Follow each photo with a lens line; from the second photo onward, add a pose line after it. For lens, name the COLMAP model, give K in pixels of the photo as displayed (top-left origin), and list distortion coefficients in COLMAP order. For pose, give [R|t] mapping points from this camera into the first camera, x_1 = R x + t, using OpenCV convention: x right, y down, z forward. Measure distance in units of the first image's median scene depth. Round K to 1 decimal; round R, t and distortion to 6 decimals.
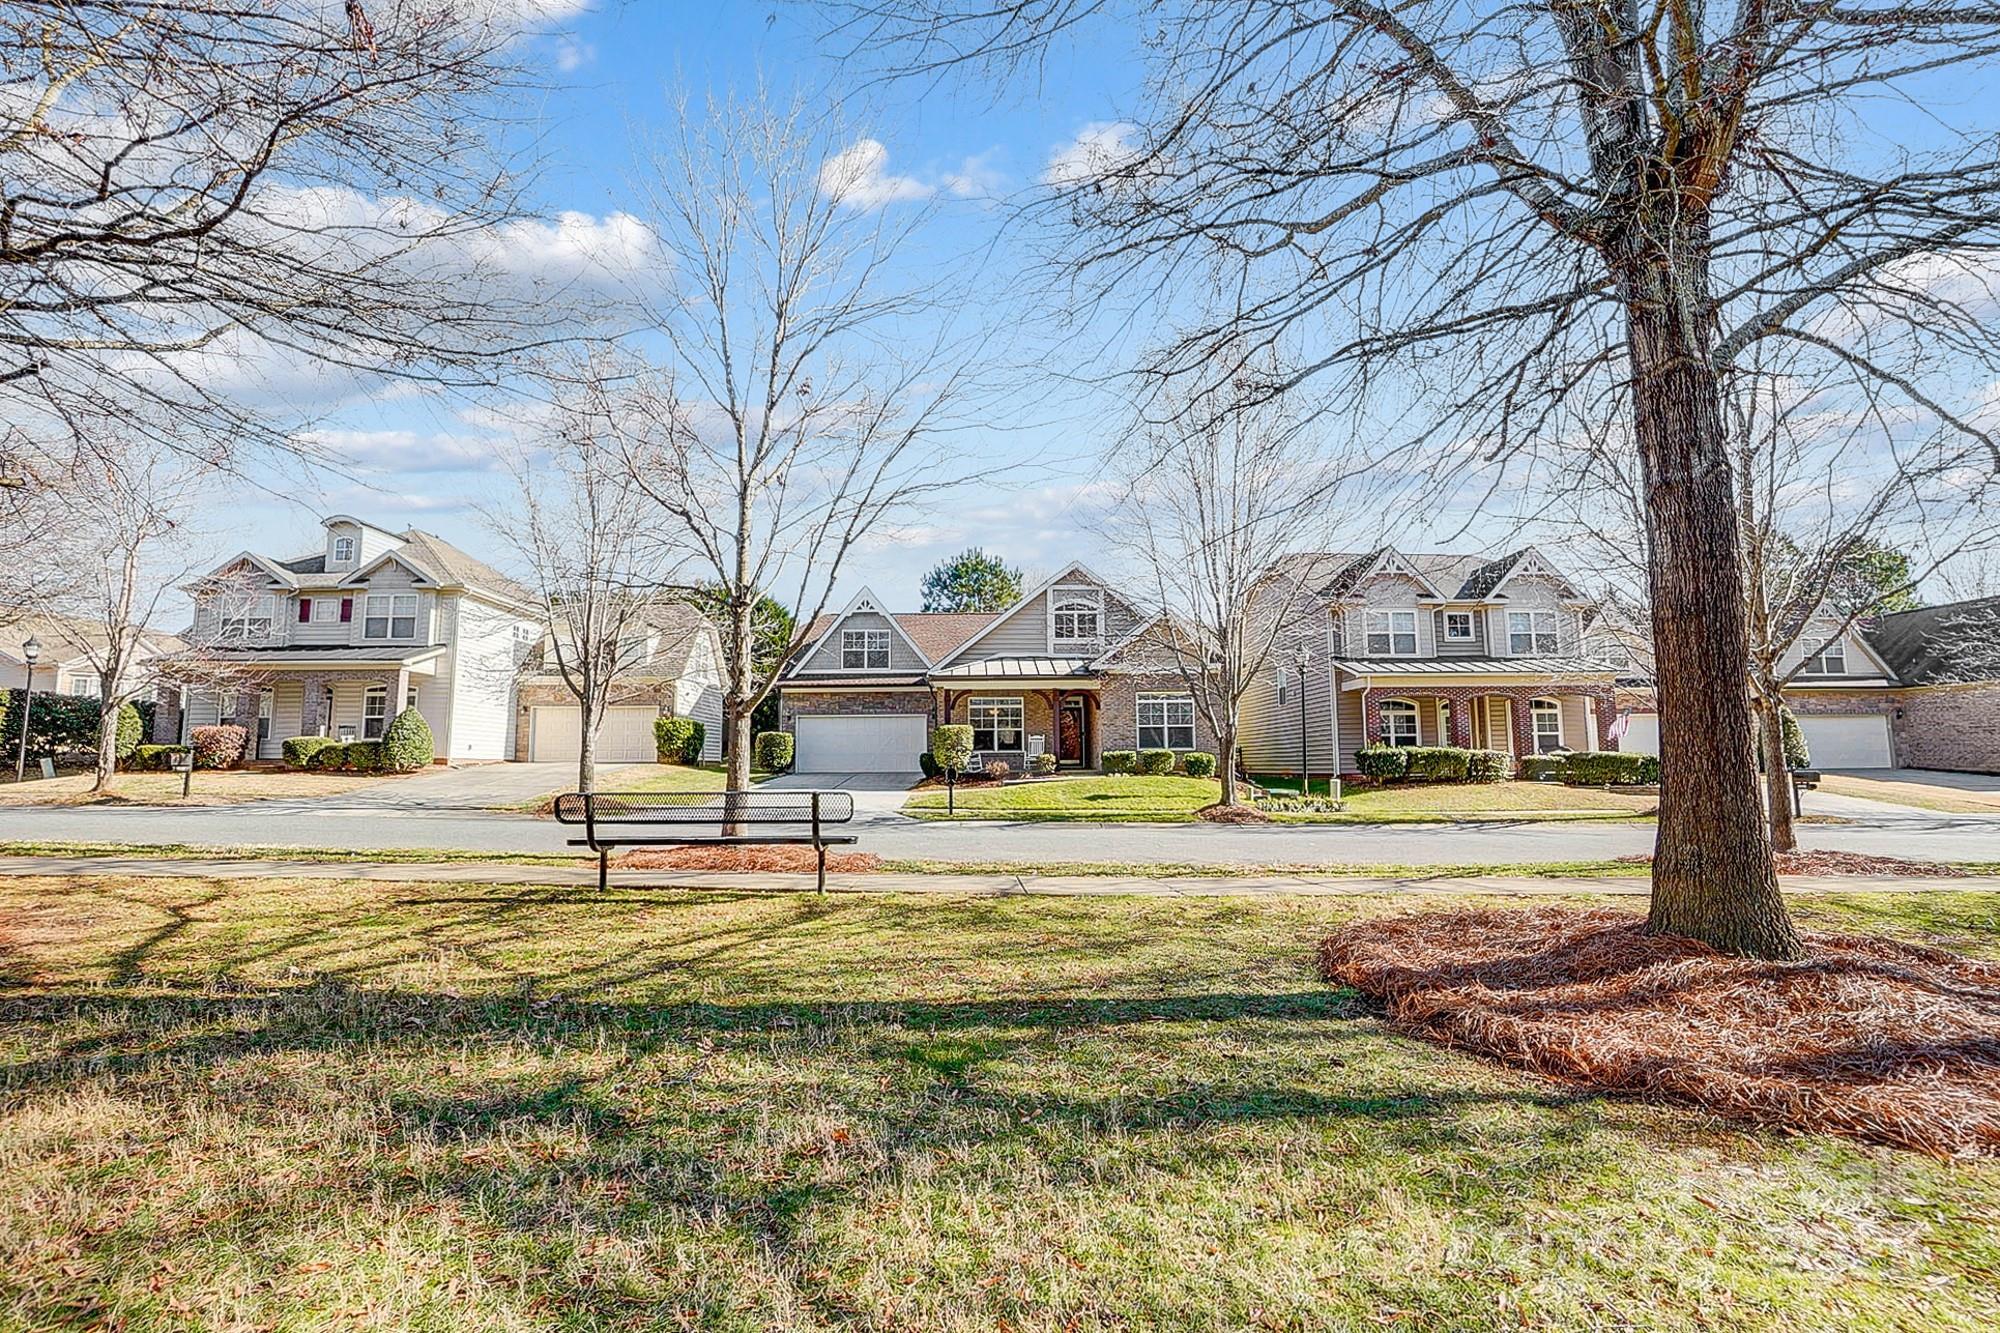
lens RADIAL K [[898.1, 0, 1001.6], [0, 898.1, 656.1], [0, 0, 1]] dist [-0.066461, 0.025693]
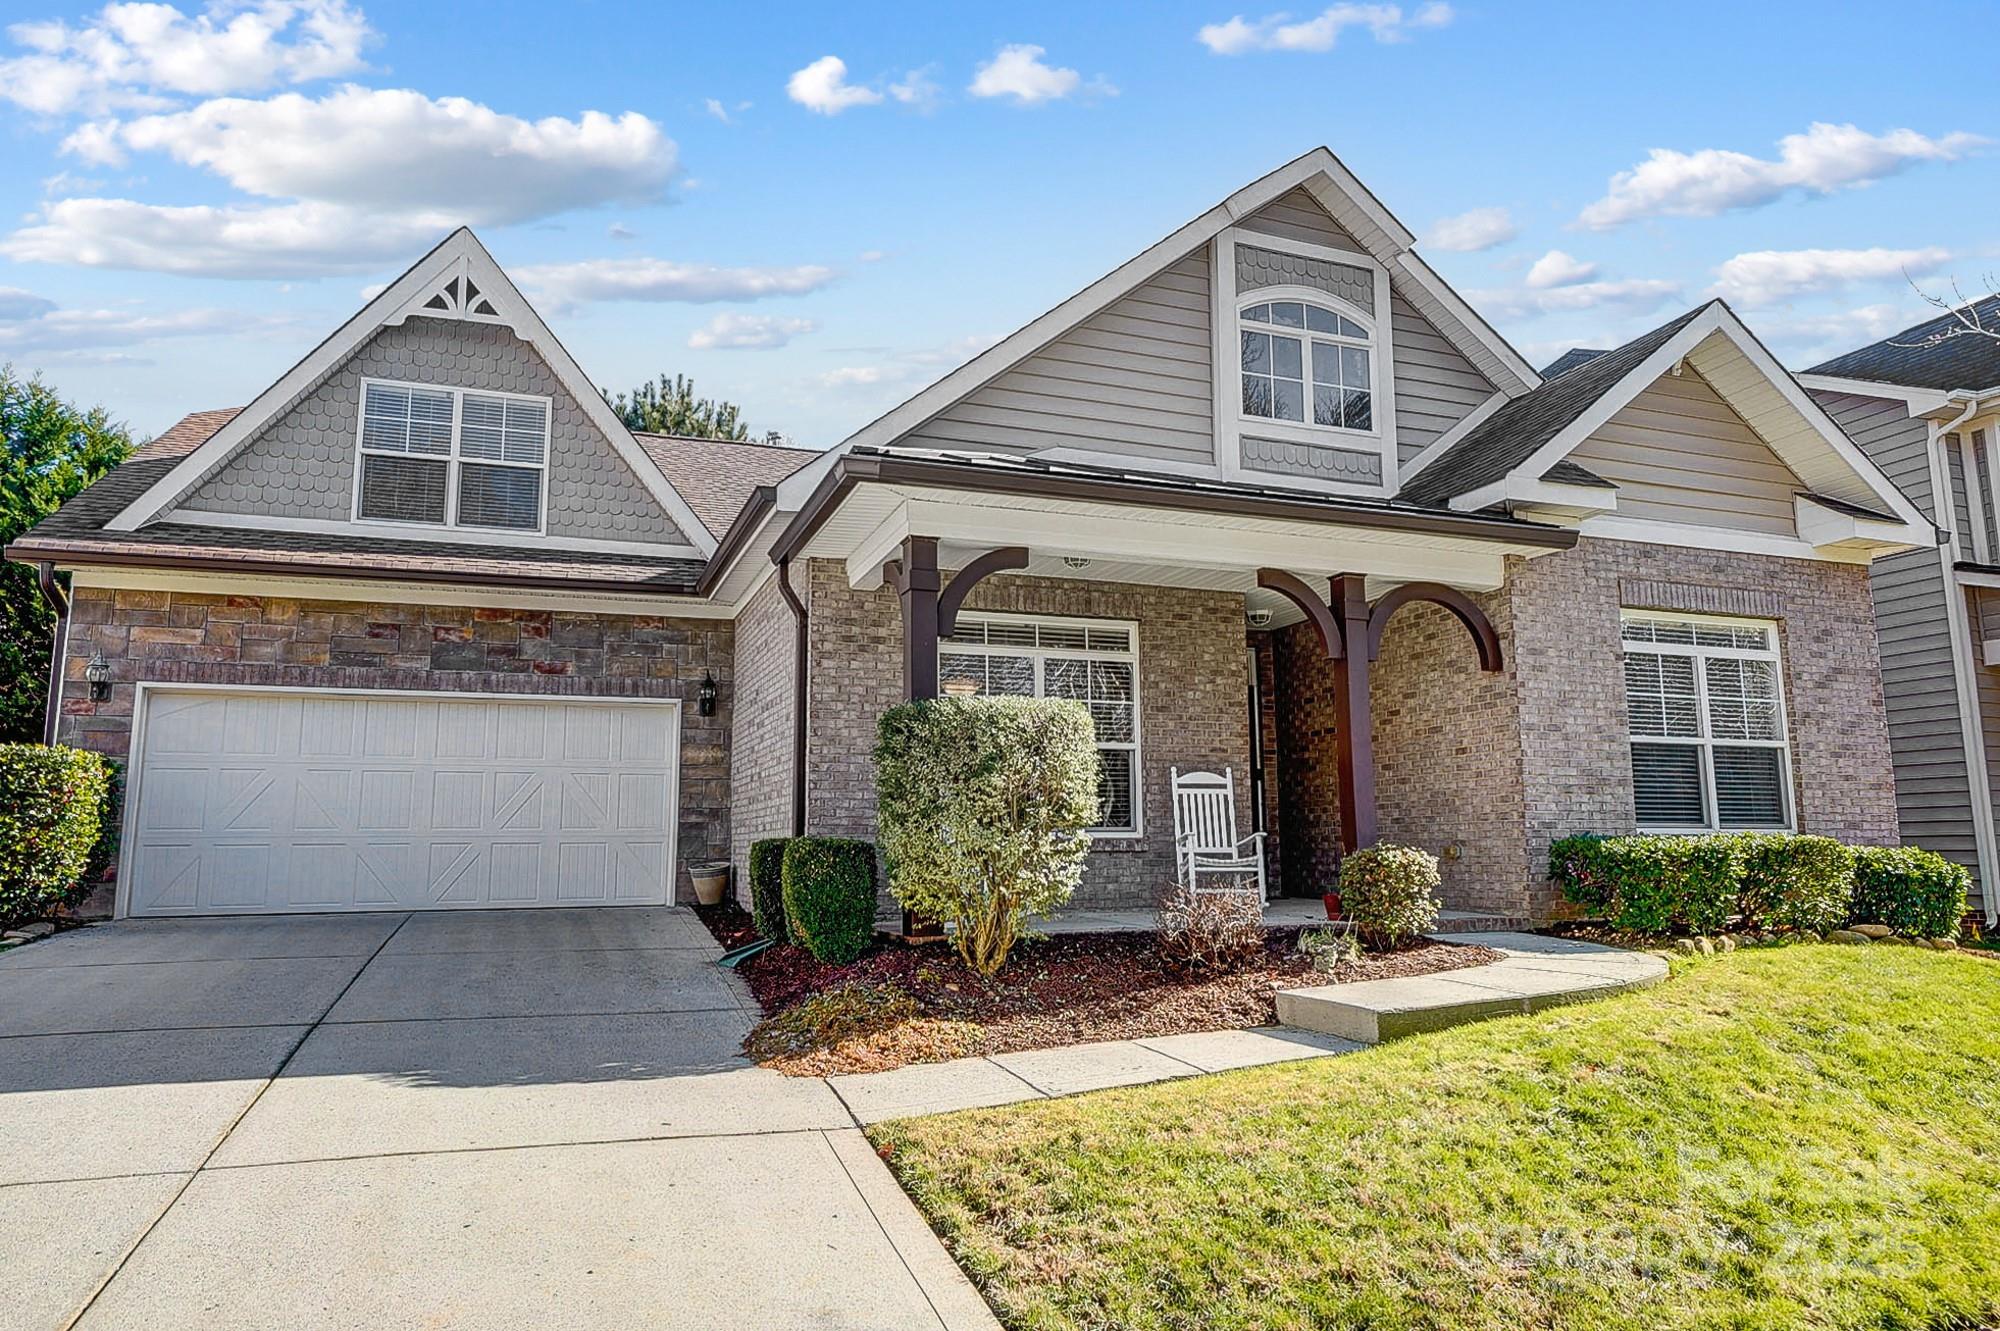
lens RADIAL K [[1230.7, 0, 1000.0], [0, 1230.7, 665.5], [0, 0, 1]] dist [-0.000995, -0.000090]
pose [[0.946587, 0.048393, 0.318796, -0.116113], [-0.040438, 0.998685, -0.031528, 0.065008], [-0.319903, 0.016953, 0.947299, 0.622531]]
